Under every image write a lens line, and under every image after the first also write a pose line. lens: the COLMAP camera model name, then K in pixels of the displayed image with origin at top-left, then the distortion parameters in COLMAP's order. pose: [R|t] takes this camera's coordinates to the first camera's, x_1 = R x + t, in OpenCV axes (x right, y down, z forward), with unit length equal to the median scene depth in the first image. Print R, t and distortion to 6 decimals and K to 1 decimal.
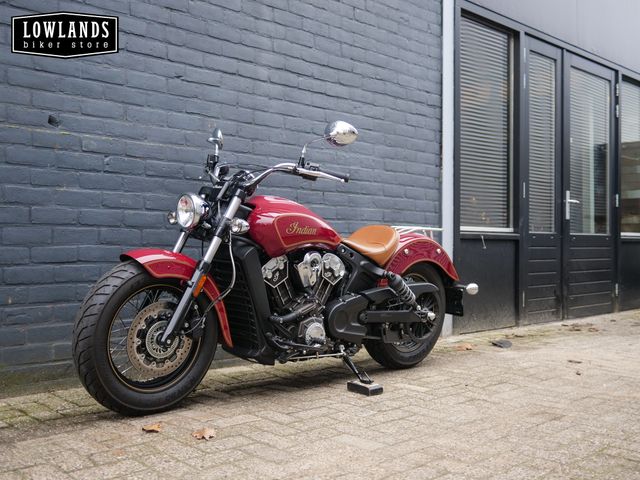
lens RADIAL K [[737.2, 0, 320.0], [0, 737.2, 240.0], [0, 0, 1]] dist [-0.015488, 0.035195]
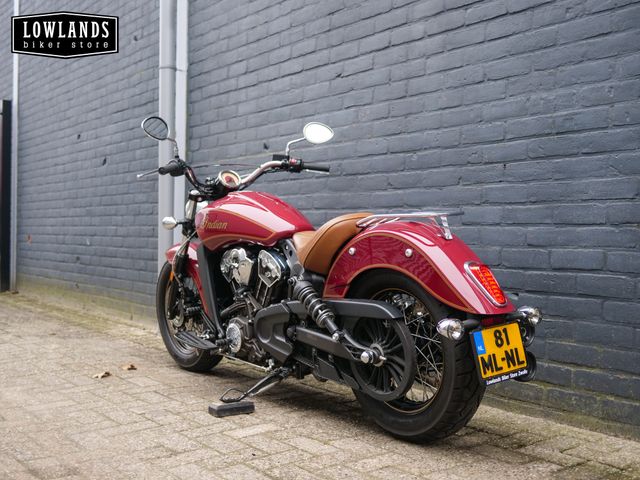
lens RADIAL K [[737.2, 0, 320.0], [0, 737.2, 240.0], [0, 0, 1]] dist [-0.015488, 0.035195]
pose [[-0.120592, -0.005850, -0.992685, 0.859908], [-0.006227, 0.999967, -0.005136, 0.010268], [0.992683, 0.005562, -0.120625, 1.158409]]
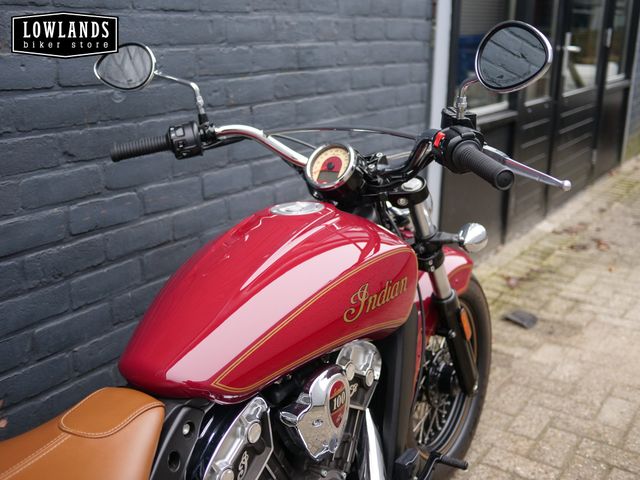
lens RADIAL K [[737.2, 0, 320.0], [0, 737.2, 240.0], [0, 0, 1]] dist [-0.015488, 0.035195]
pose [[0.980320, -0.047339, 0.191655, -0.060654], [-0.012015, 0.954716, 0.297274, -0.158213], [-0.197049, -0.293727, 0.935359, 0.648297]]
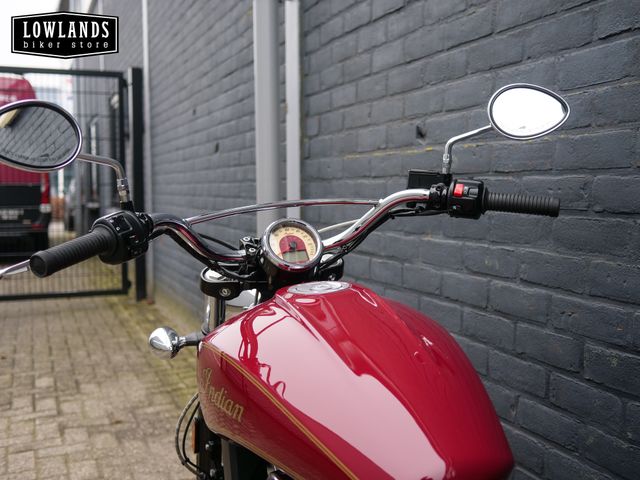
lens RADIAL K [[737.2, 0, 320.0], [0, 737.2, 240.0], [0, 0, 1]] dist [-0.015488, 0.035195]
pose [[-0.397332, 0.059202, -0.915763, 0.252136], [0.012313, 0.998171, 0.059187, -0.099197], [0.917592, 0.012241, -0.397335, 1.086728]]
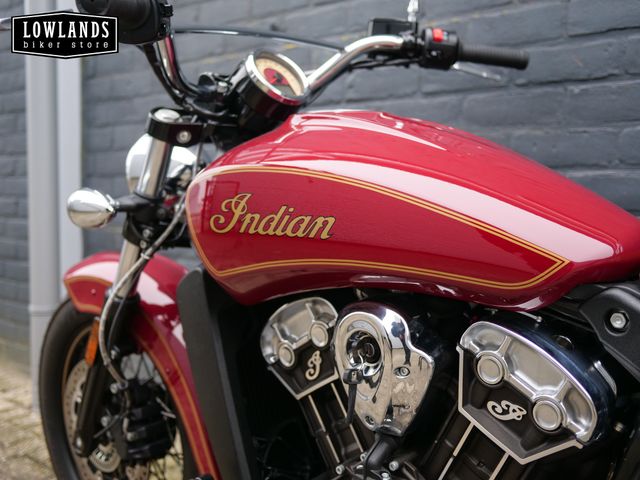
lens RADIAL K [[737.2, 0, 320.0], [0, 737.2, 240.0], [0, 0, 1]] dist [-0.015488, 0.035195]
pose [[0.061974, 0.050226, -0.996813, 0.236391], [-0.003791, 0.998738, 0.050088, -0.018846], [0.998071, 0.000675, 0.062086, 0.921077]]
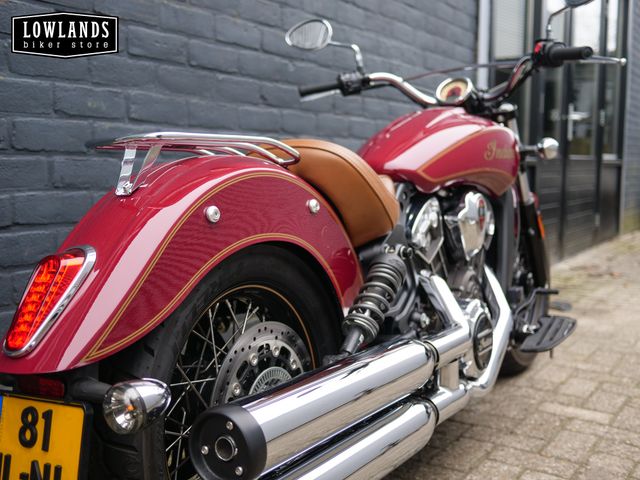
lens RADIAL K [[737.2, 0, 320.0], [0, 737.2, 240.0], [0, 0, 1]] dist [-0.015488, 0.035195]
pose [[0.976984, -0.018850, 0.212480, -0.220404], [-0.005982, 0.993275, 0.115624, -0.018380], [-0.213231, -0.114234, 0.970301, 0.452668]]
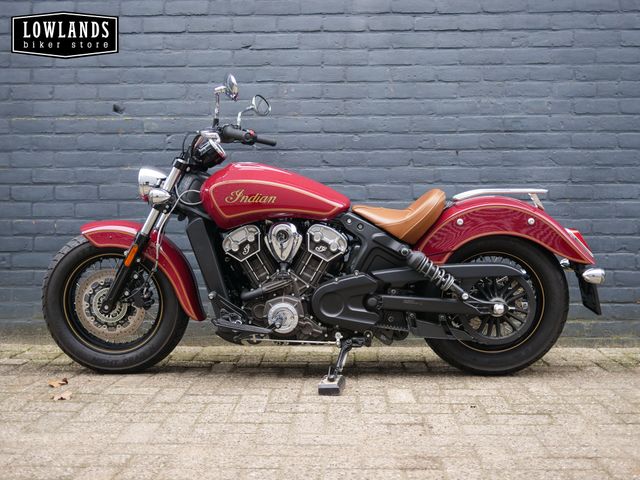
lens RADIAL K [[737.2, 0, 320.0], [0, 737.2, 240.0], [0, 0, 1]] dist [-0.015488, 0.035195]
pose [[0.683916, 0.011189, -0.729475, 0.634181], [0.013705, 0.999509, 0.028180, 0.012025], [0.729432, -0.029270, 0.683427, 0.408758]]
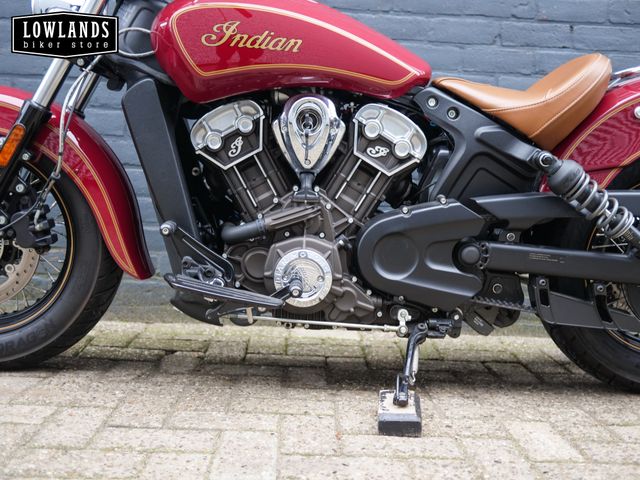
lens RADIAL K [[737.2, 0, 320.0], [0, 737.2, 240.0], [0, 0, 1]] dist [-0.015488, 0.035195]
pose [[0.729196, 0.067563, -0.680962, 0.298270], [-0.033254, 0.997437, 0.063353, 0.073192], [0.683497, -0.023552, 0.729574, 0.636869]]
